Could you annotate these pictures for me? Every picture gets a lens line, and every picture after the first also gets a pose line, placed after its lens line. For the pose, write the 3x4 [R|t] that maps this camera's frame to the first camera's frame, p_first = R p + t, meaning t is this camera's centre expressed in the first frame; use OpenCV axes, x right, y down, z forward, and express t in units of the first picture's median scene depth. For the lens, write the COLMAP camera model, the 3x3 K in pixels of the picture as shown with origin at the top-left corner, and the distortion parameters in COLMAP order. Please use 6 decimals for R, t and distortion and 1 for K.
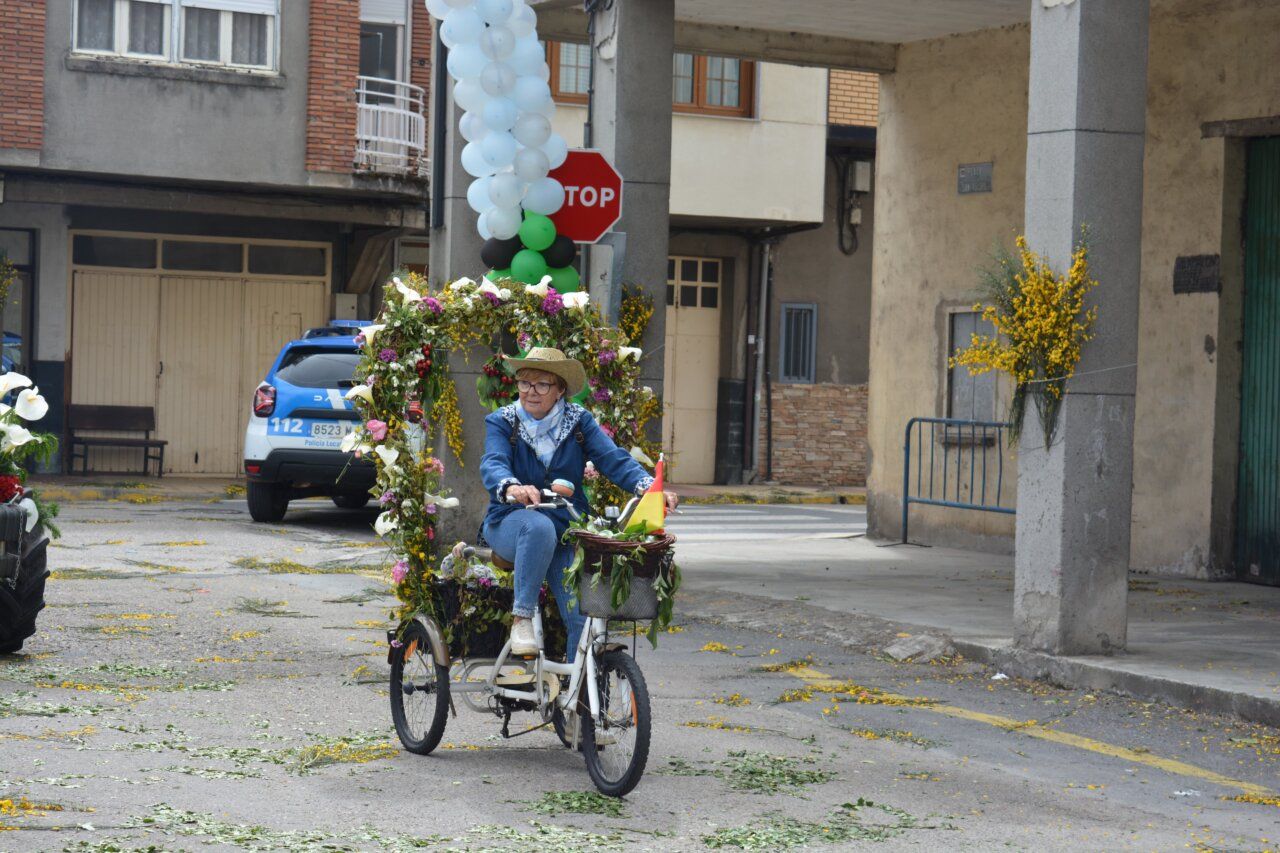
lens RADIAL K [[2800.9, 0, 643.0], [0, 2800.9, 422.3], [0, 0, 1]] dist [0.046604, 0.000000]
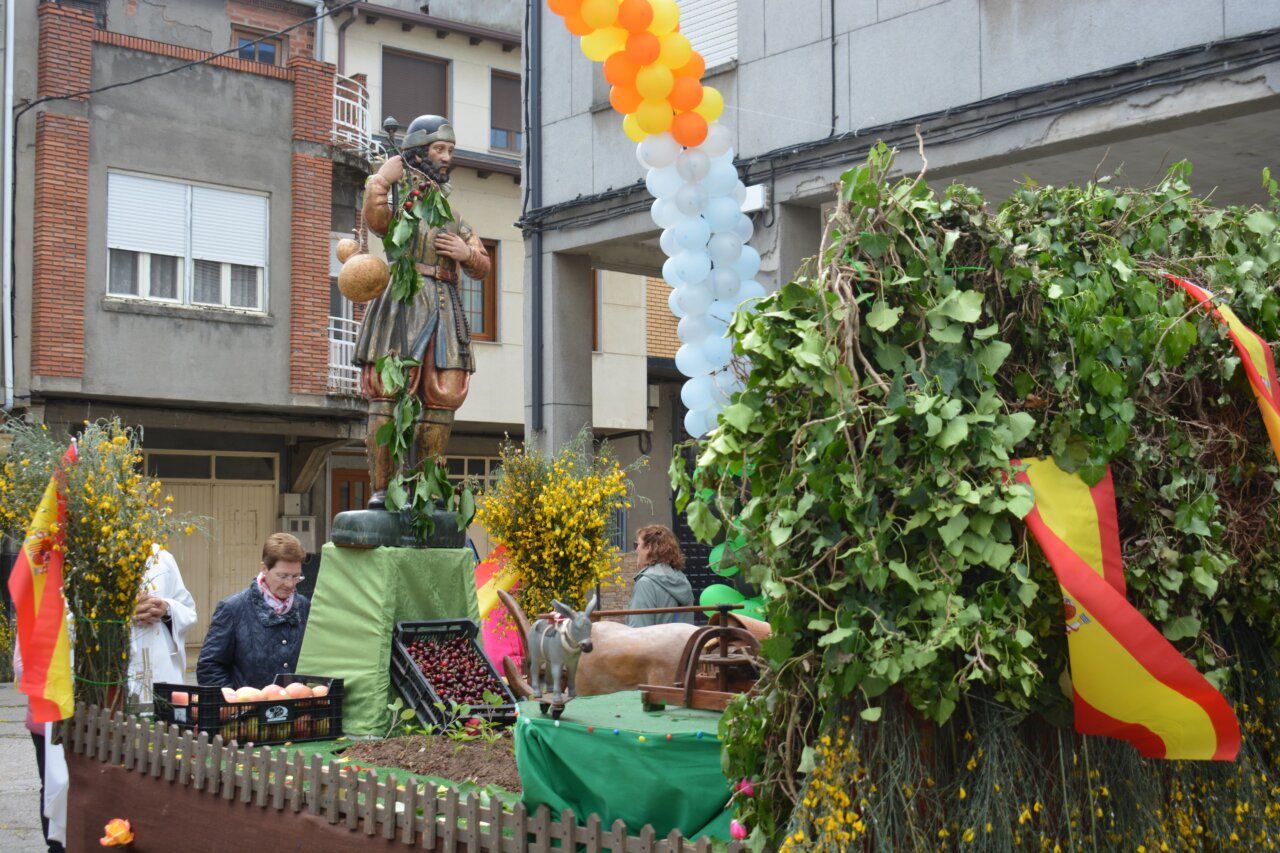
lens RADIAL K [[1752.9, 0, 637.7], [0, 1752.9, 455.5], [0, 0, 1]] dist [-0.056402, 0.000000]
pose [[0.973447, -0.023064, 0.227746, -0.156041], [0.037440, 0.997555, -0.059005, -0.013107], [-0.225828, 0.065965, 0.971931, 0.243816]]
